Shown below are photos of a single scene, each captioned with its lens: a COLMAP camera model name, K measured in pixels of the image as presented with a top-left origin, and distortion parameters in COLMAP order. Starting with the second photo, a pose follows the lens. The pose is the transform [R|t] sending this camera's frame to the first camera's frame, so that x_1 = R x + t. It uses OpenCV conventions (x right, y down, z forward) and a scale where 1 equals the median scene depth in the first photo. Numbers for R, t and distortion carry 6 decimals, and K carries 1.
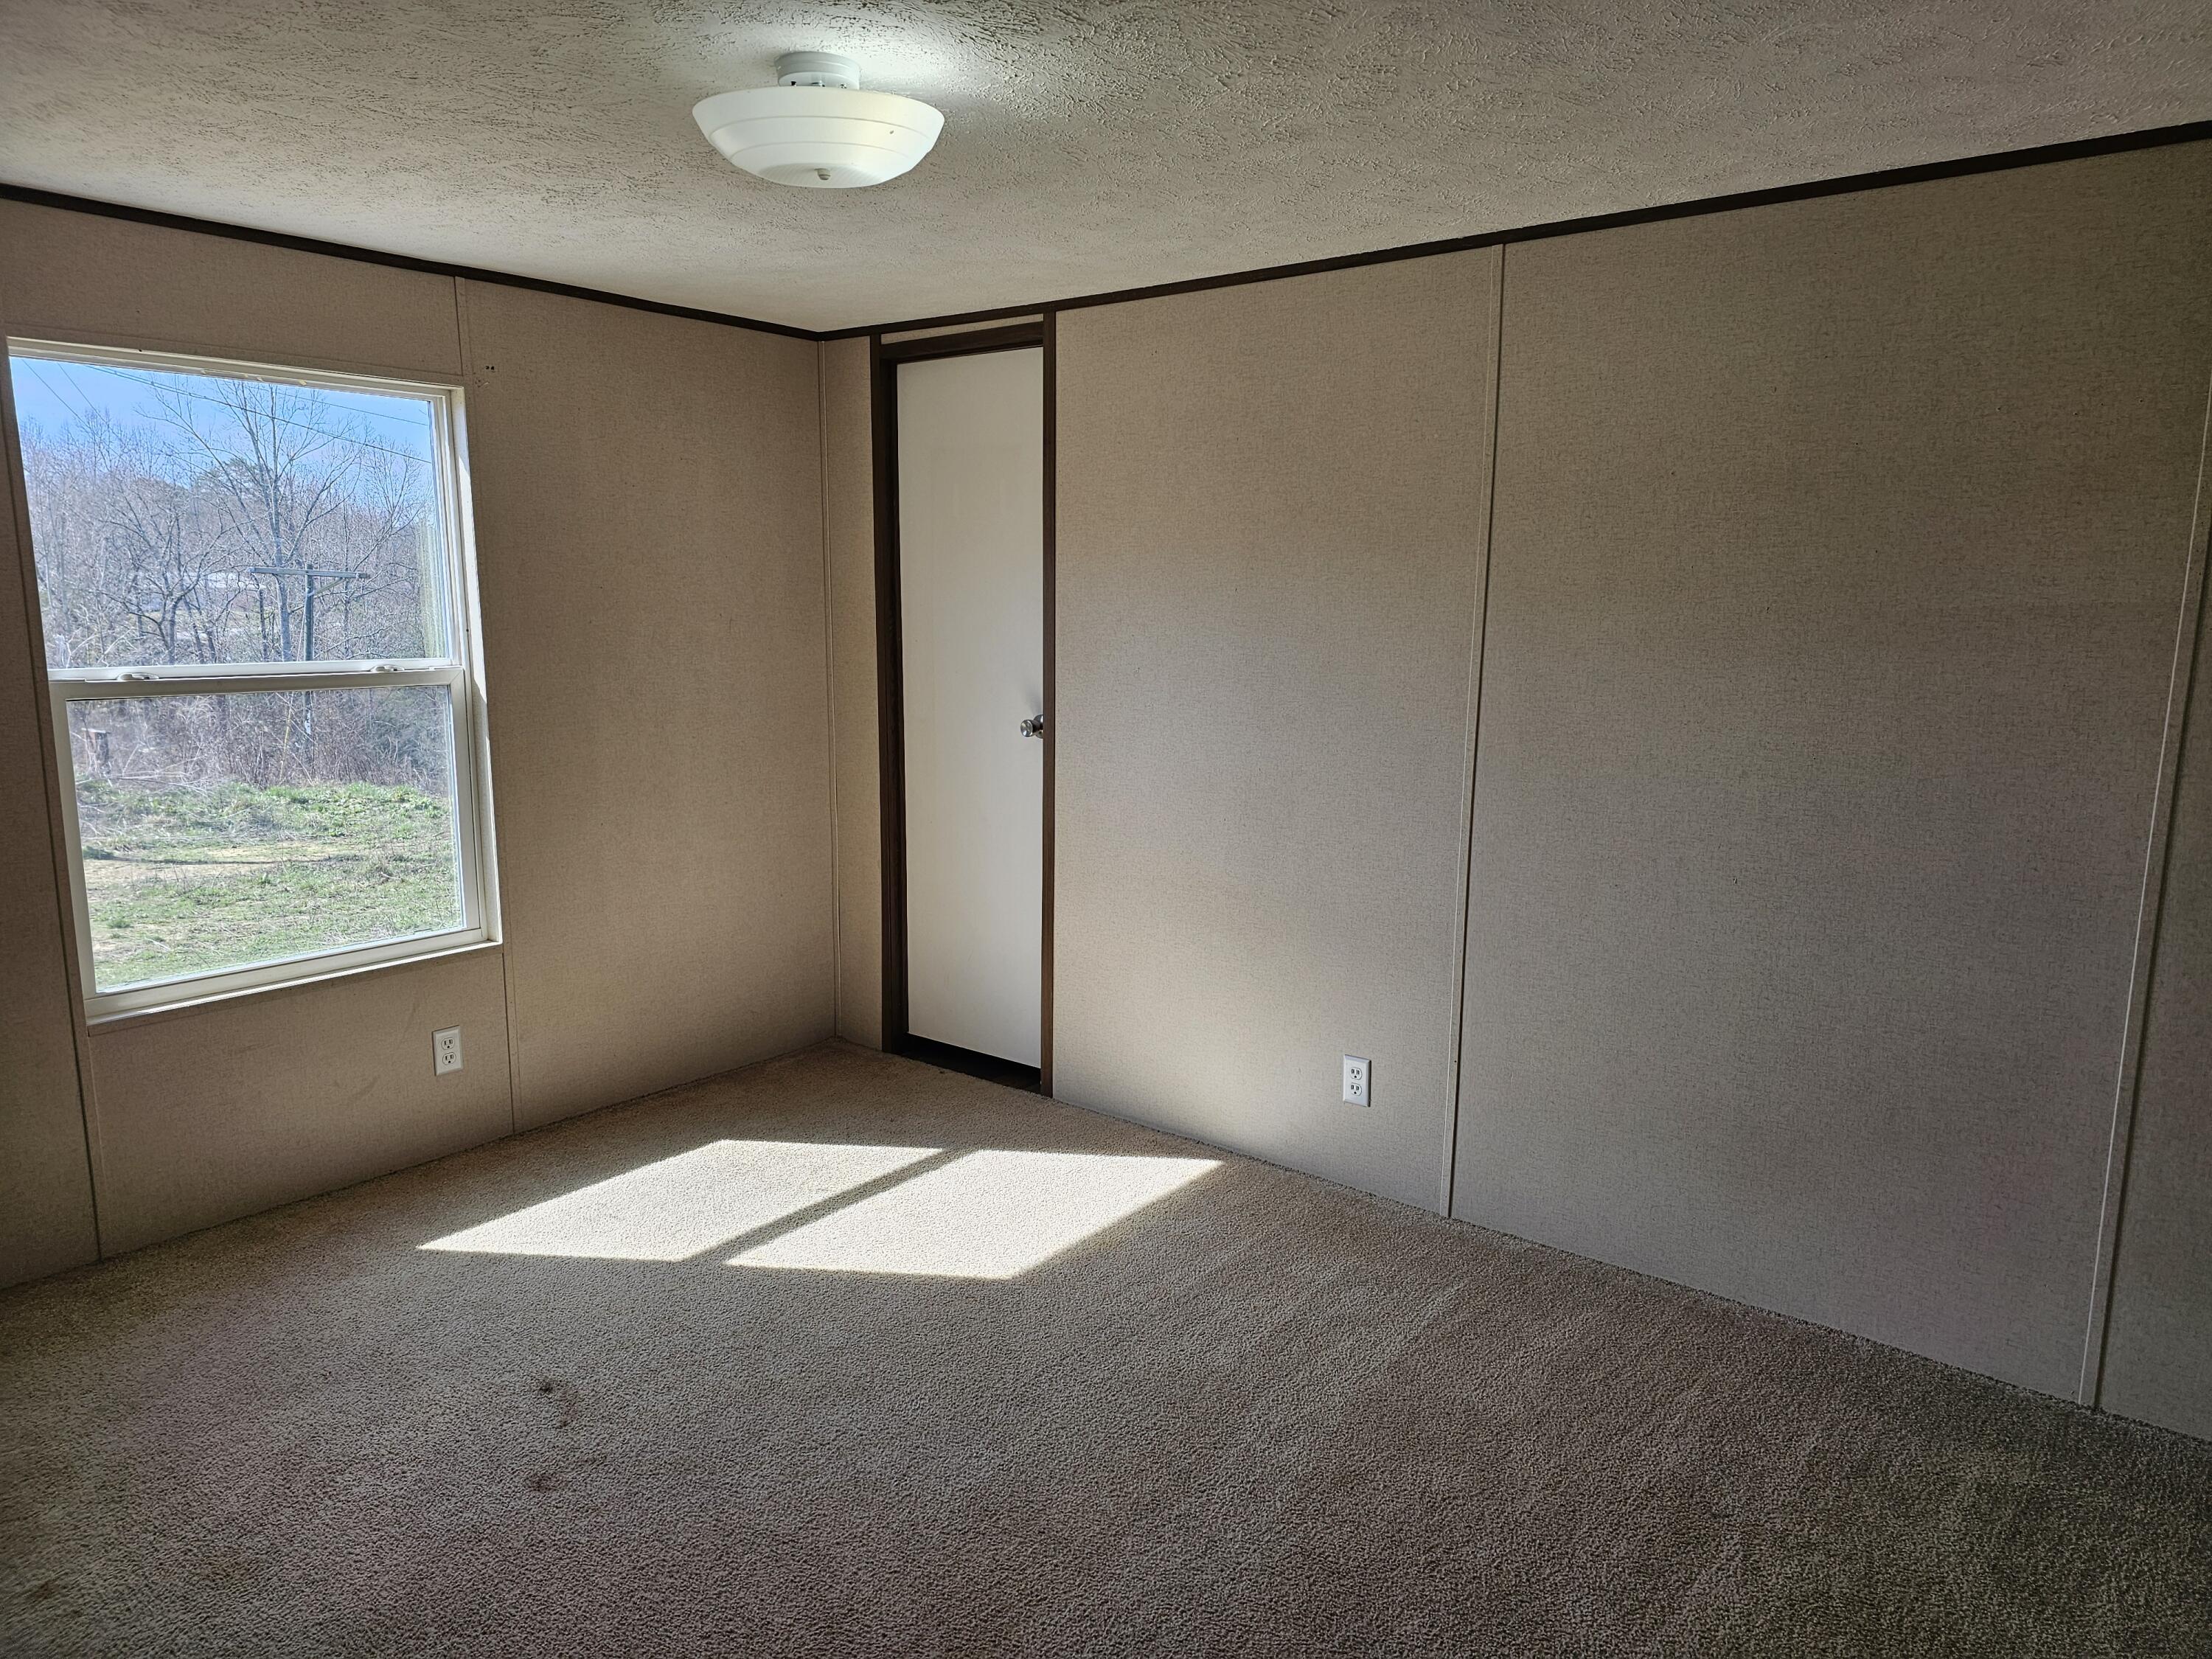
lens RADIAL K [[1486.7, 0, 1106.0], [0, 1486.7, 829.5], [0, 0, 1]] dist [-0.060937, -0.001805]
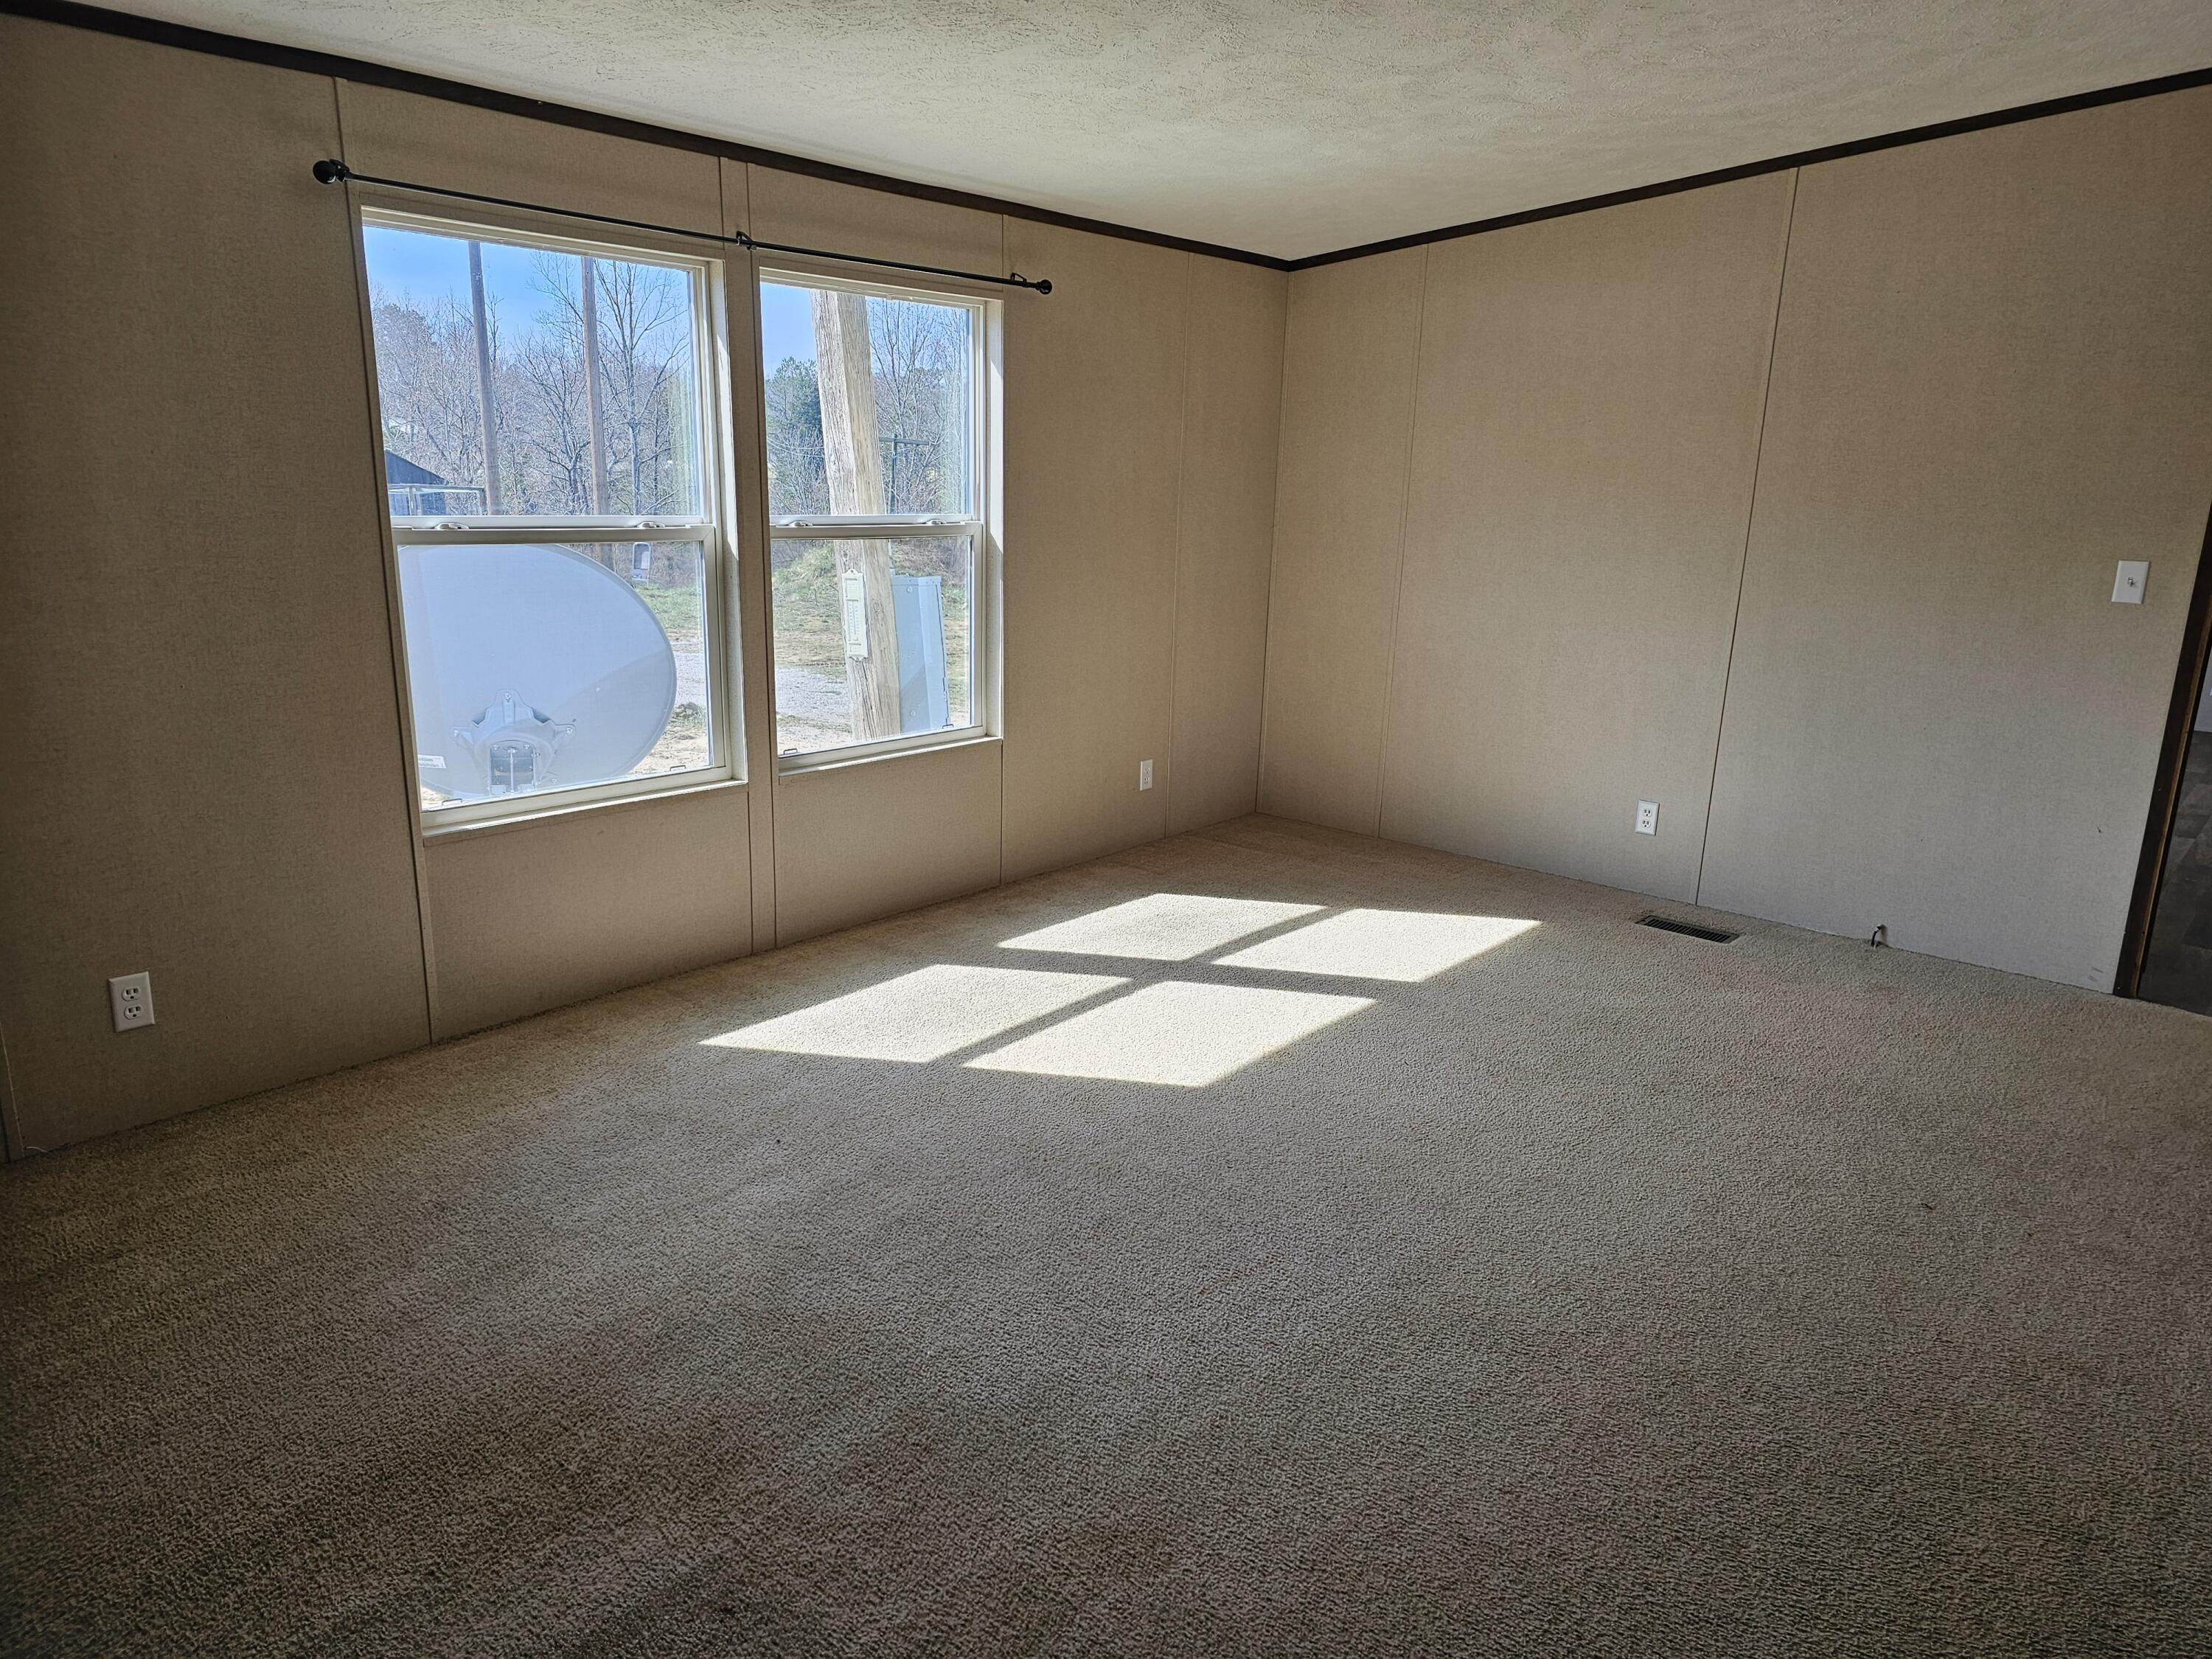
lens RADIAL K [[1485.6, 0, 1106.0], [0, 1485.6, 829.5], [0, 0, 1]] dist [0.033238, -0.045998]
pose [[0.997212, 0.030206, -0.068227, -0.088288], [-0.024416, 0.996153, 0.084156, 0.017959], [0.070507, -0.082255, 0.994114, -0.125409]]
